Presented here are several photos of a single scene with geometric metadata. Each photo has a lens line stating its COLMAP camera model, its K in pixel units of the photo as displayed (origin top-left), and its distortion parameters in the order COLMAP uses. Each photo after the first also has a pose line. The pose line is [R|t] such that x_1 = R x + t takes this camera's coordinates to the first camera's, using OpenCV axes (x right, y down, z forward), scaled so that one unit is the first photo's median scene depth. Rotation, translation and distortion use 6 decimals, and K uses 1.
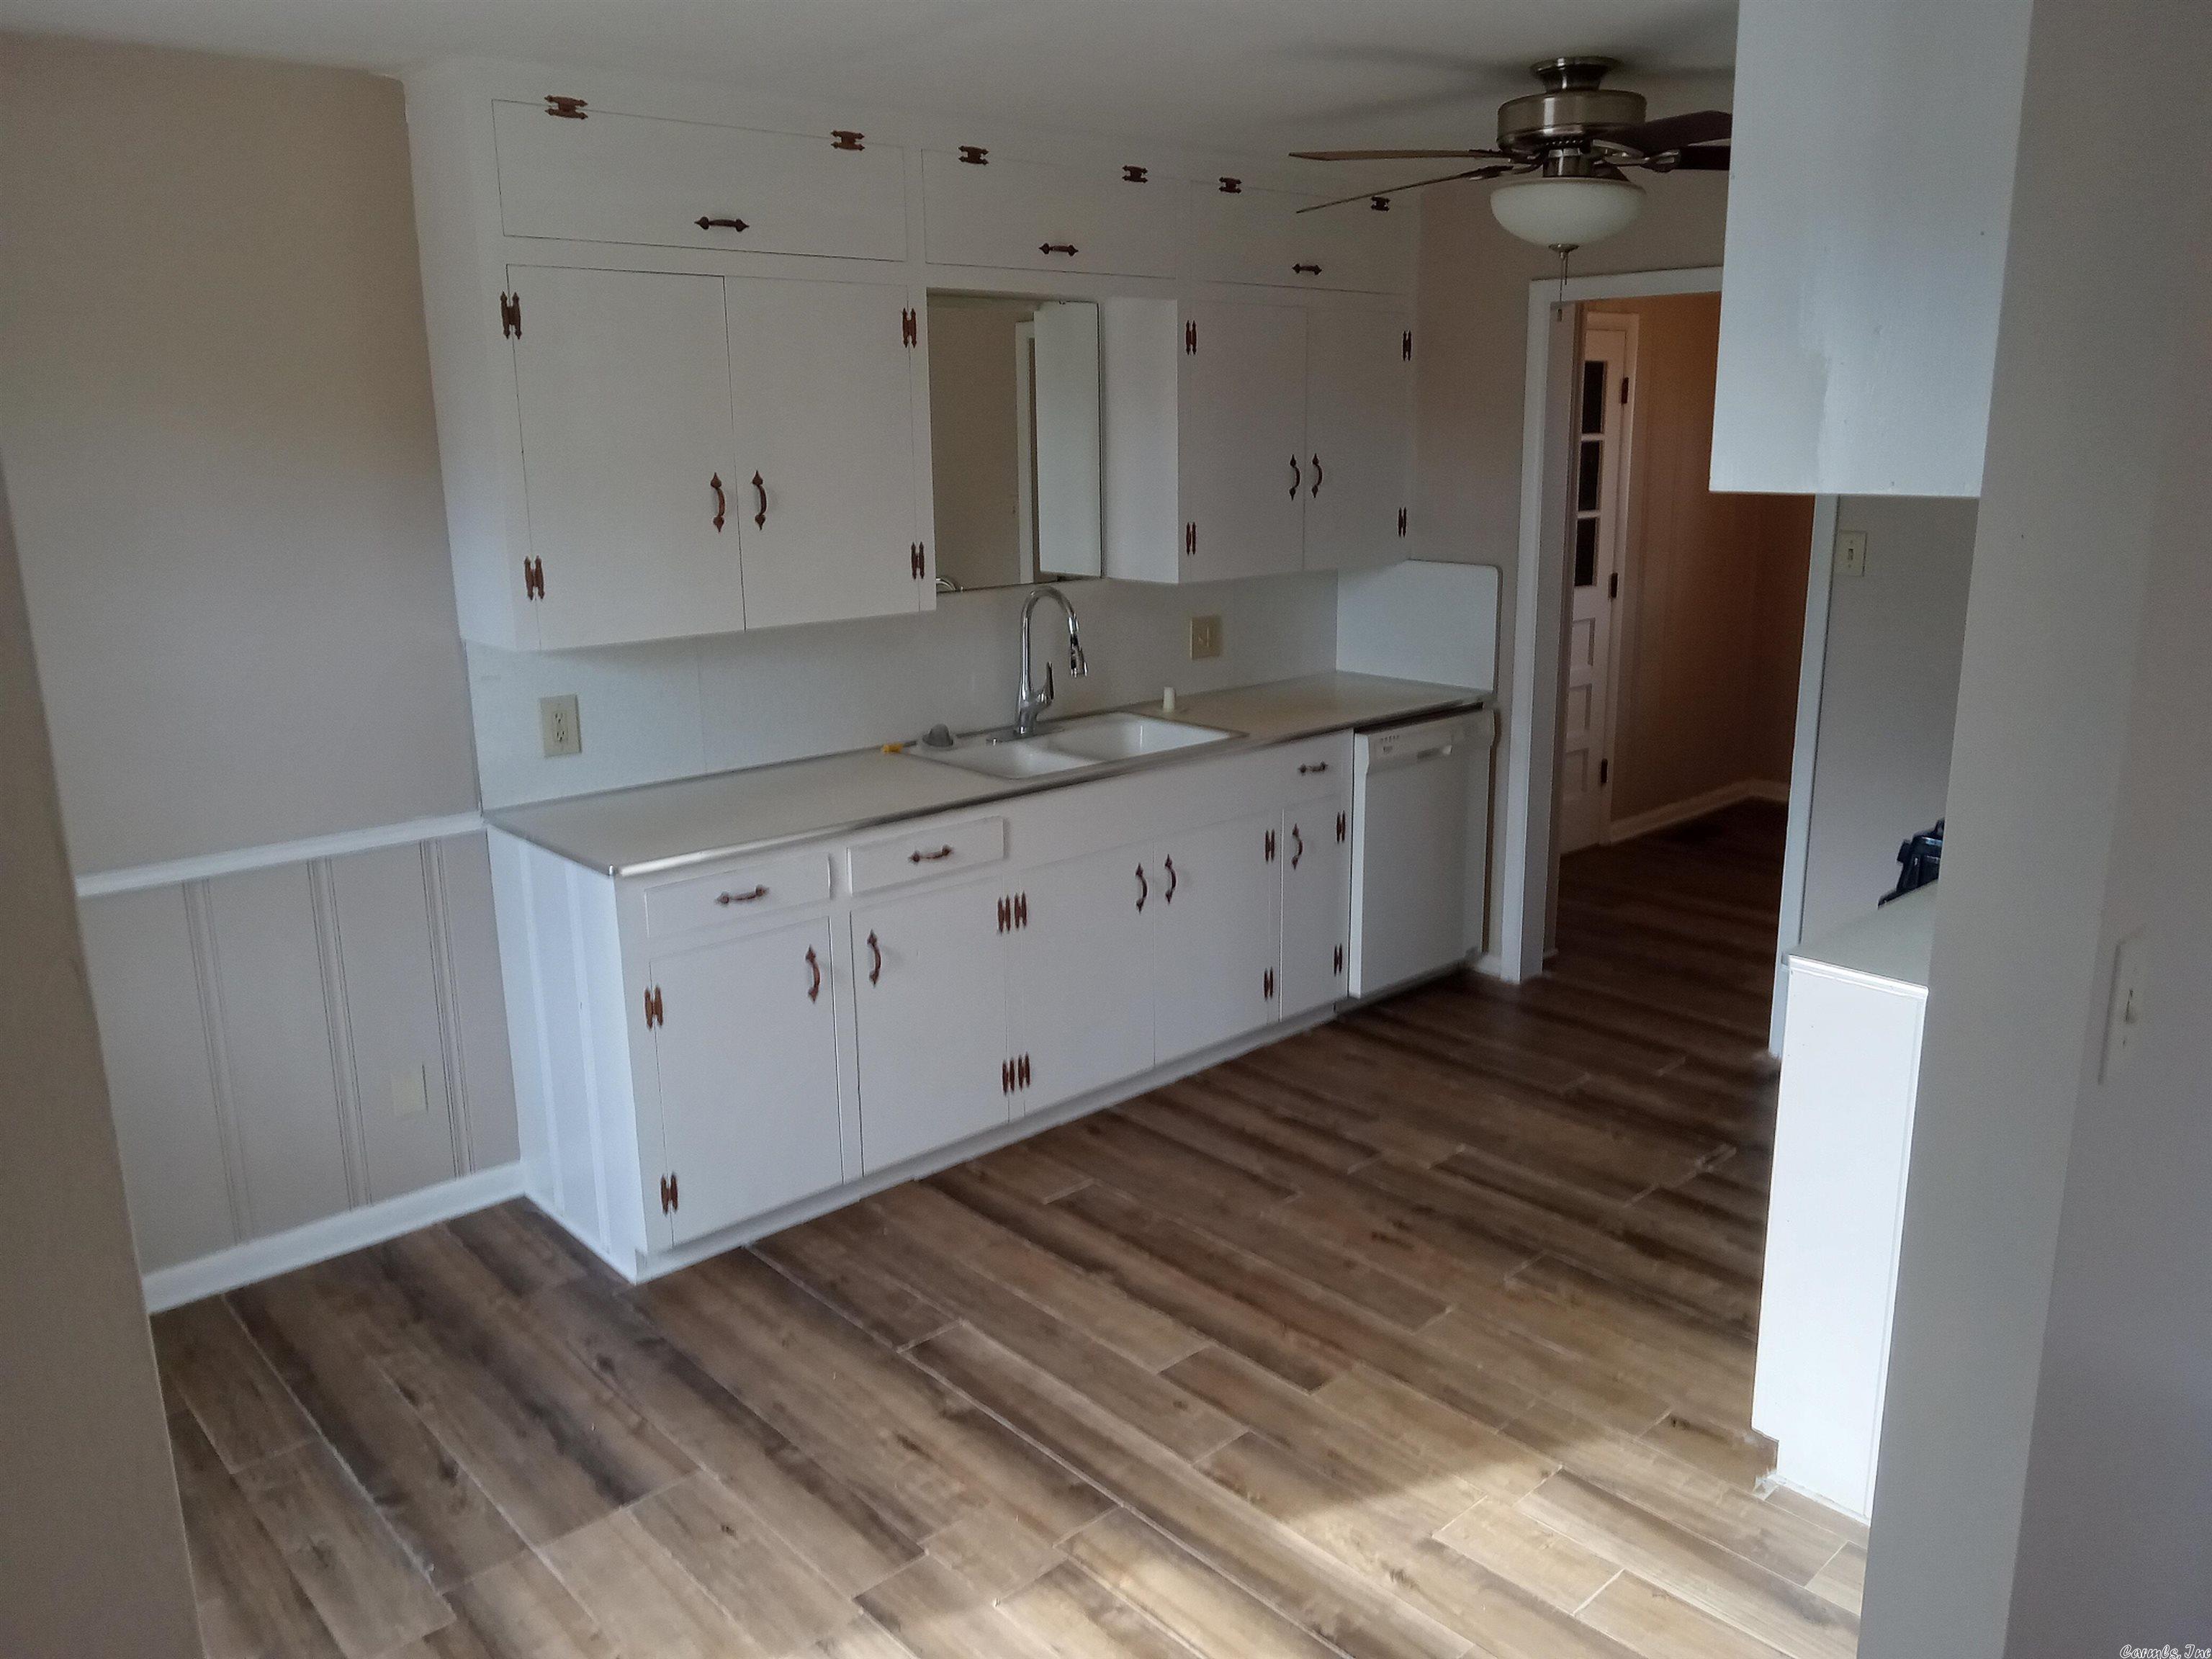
lens RADIAL K [[1646.3, 0, 1114.1], [0, 1646.3, 813.0], [0, 0, 1]] dist [-0.013963, 0.011140]
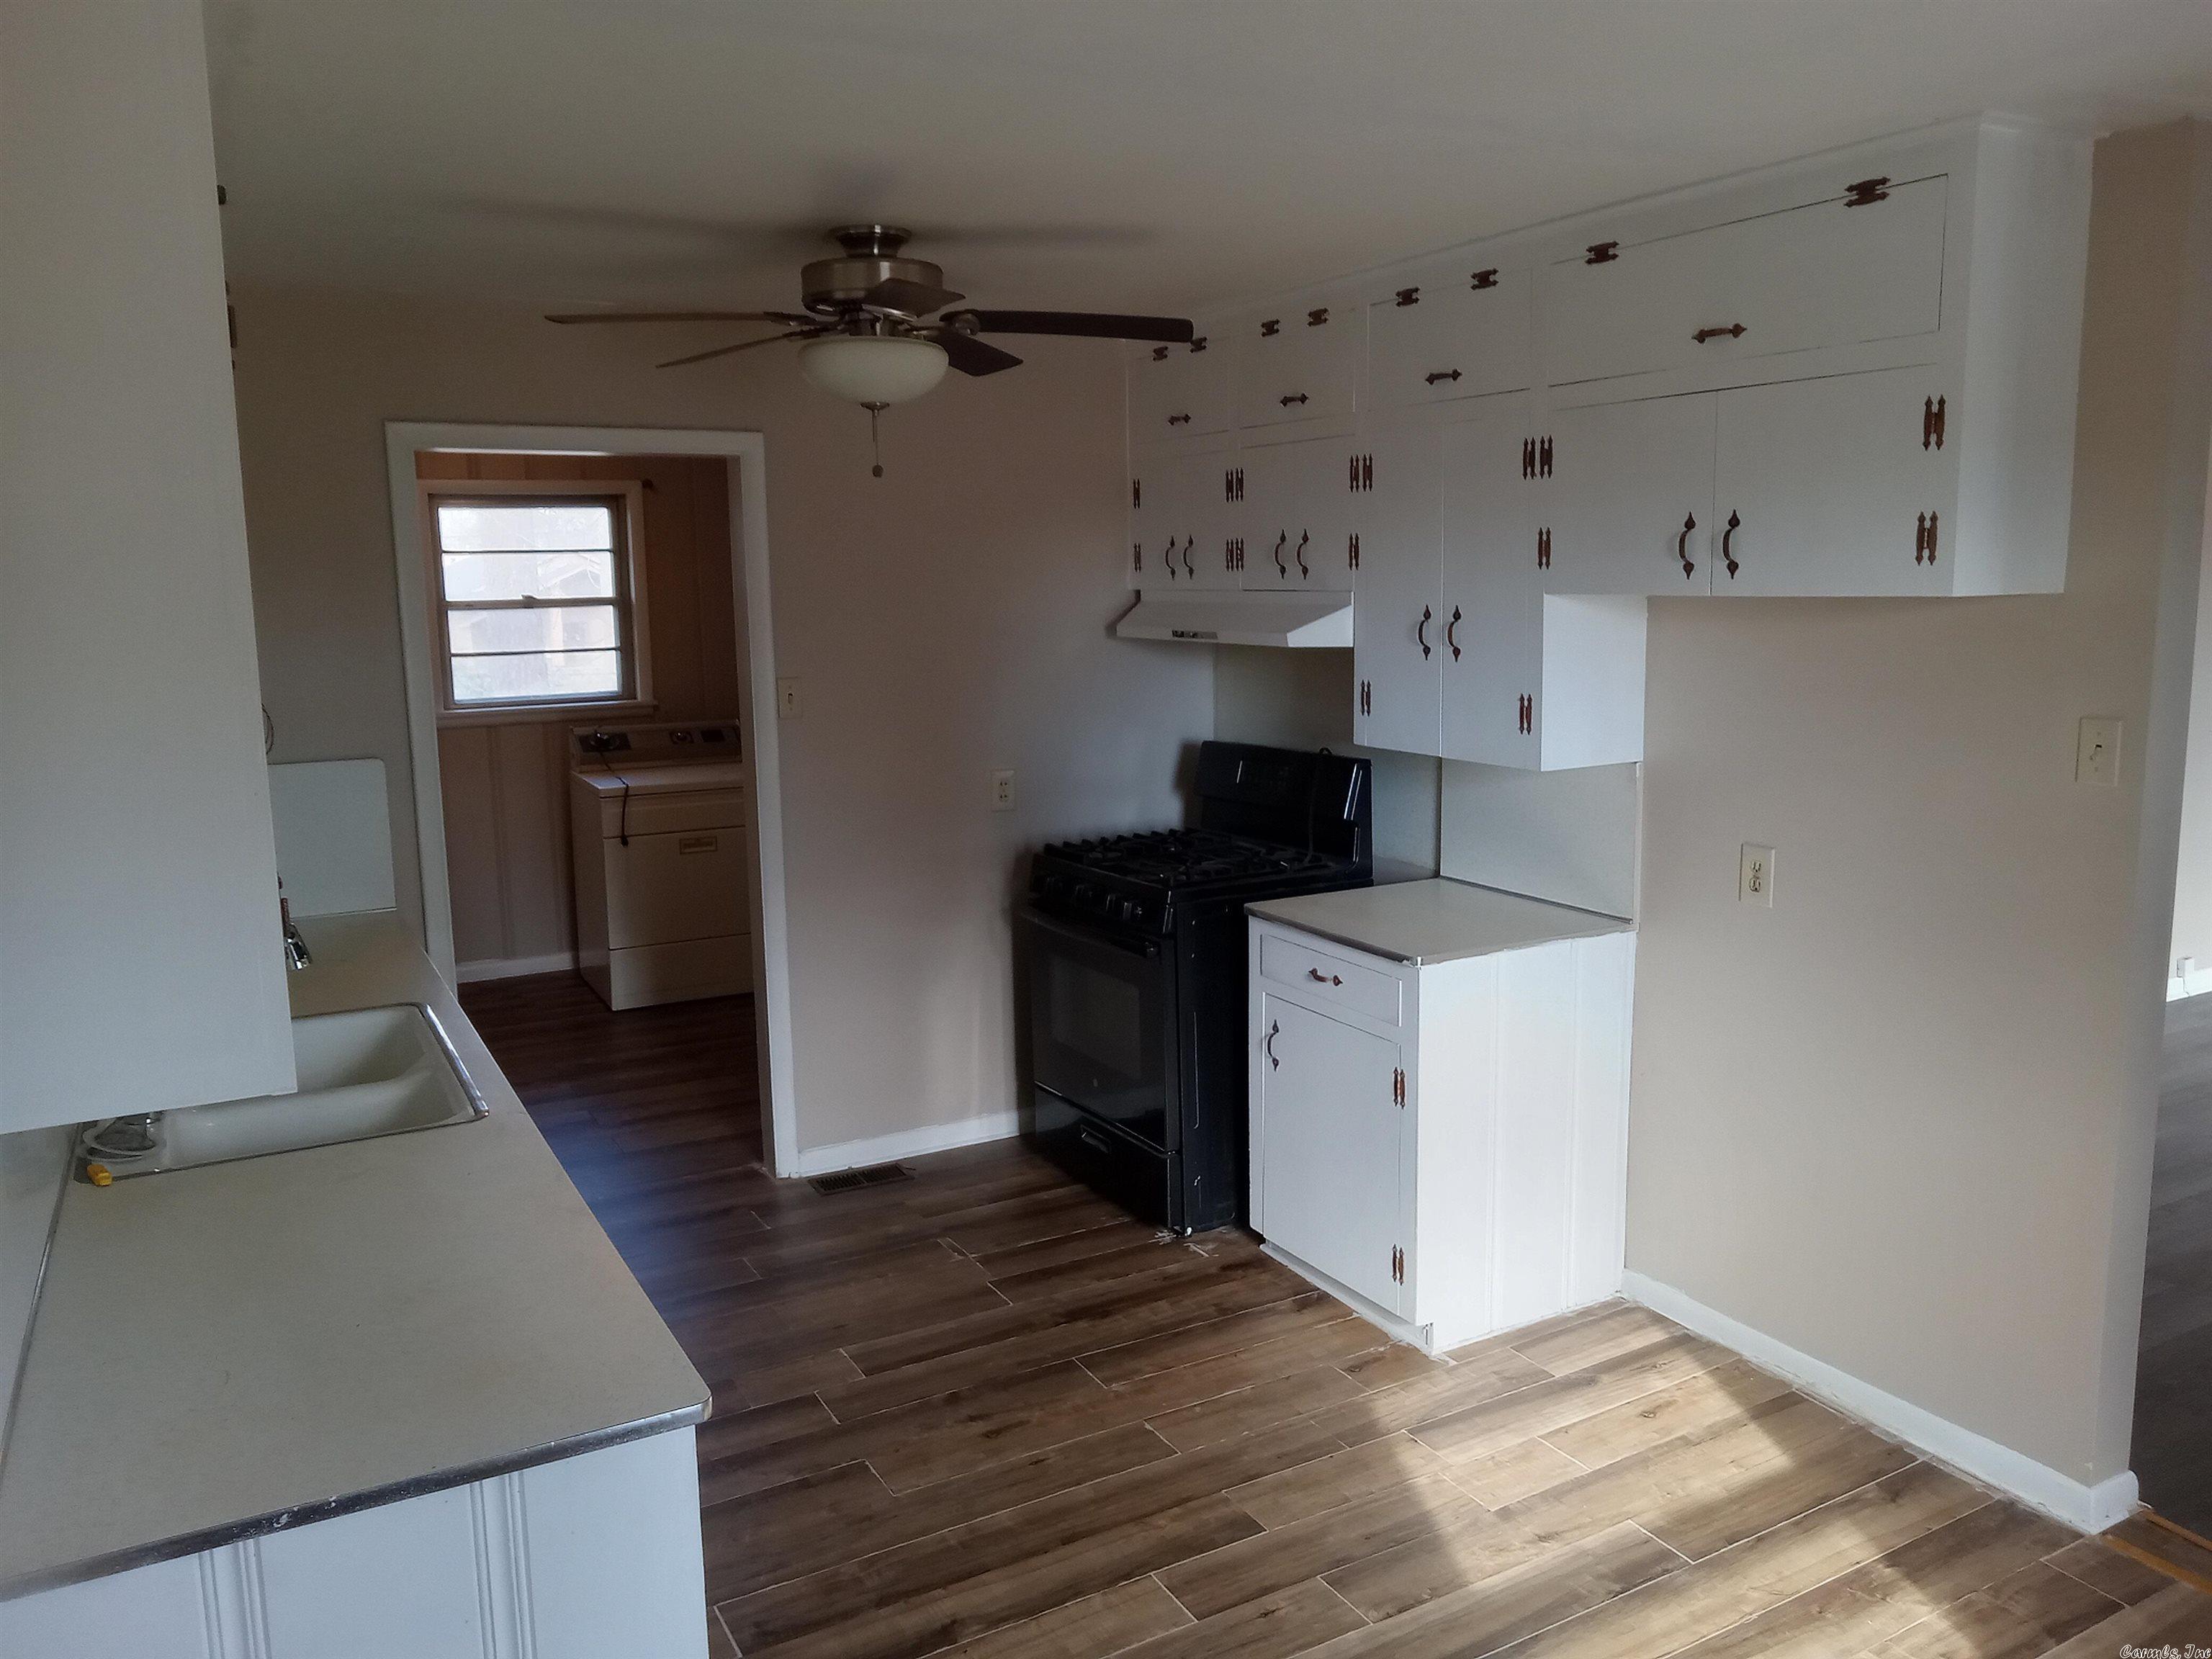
lens RADIAL K [[1646.3, 0, 1114.1], [0, 1646.3, 813.0], [0, 0, 1]] dist [-0.013963, 0.011140]
pose [[0.230473, -0.138335, 0.963195, -0.771310], [0.238174, 0.967755, 0.082000, -0.164018], [-0.943480, 0.210510, 0.255989, 0.716822]]
